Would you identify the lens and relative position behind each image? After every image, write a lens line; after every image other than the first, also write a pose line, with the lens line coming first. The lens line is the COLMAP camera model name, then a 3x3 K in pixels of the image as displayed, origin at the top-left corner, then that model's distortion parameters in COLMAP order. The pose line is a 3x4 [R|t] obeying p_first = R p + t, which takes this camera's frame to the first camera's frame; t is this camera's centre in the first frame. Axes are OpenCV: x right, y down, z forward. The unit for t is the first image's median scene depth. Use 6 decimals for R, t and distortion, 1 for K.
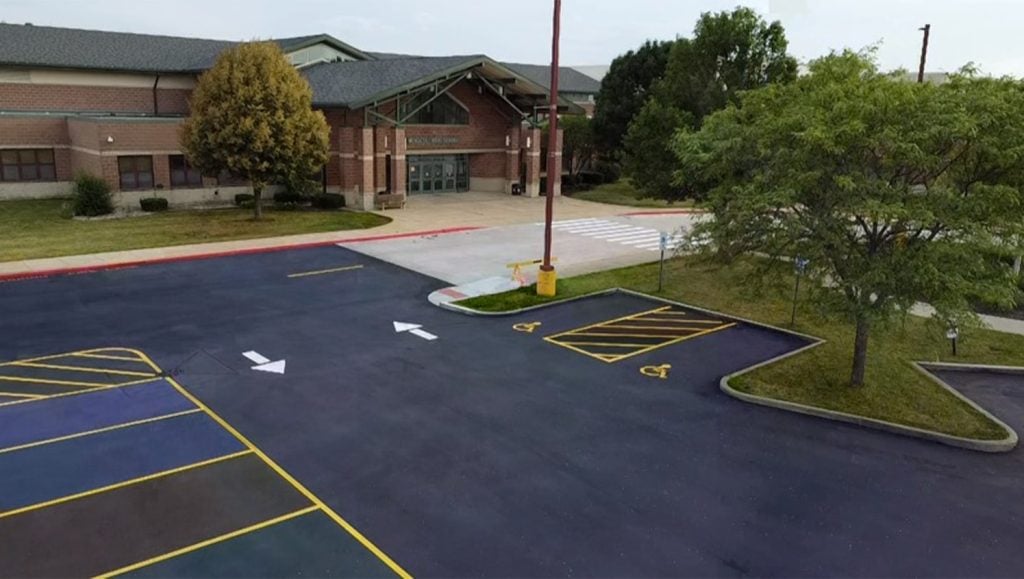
lens RADIAL K [[762.9, 0, 510.7], [0, 762.9, 283.7], [0, 0, 1]] dist [-0.003201, 0.001572]
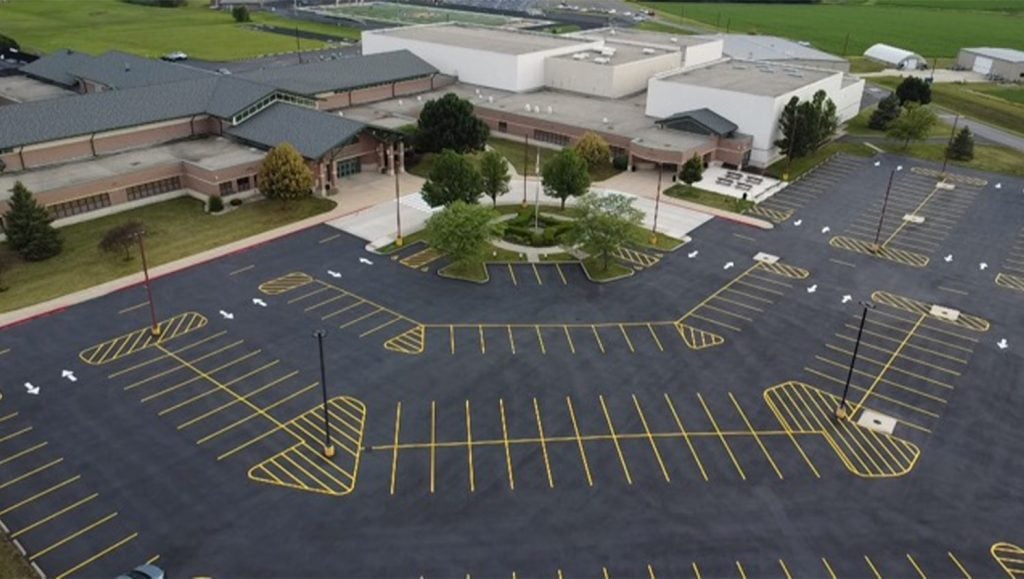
lens RADIAL K [[762.9, 0, 510.7], [0, 762.9, 283.7], [0, 0, 1]] dist [-0.003201, 0.001572]
pose [[0.982738, -0.081008, 0.166323, -0.033773], [0.042314, 0.973626, 0.224190, -0.393027], [-0.180098, -0.213282, 0.960248, -1.703276]]
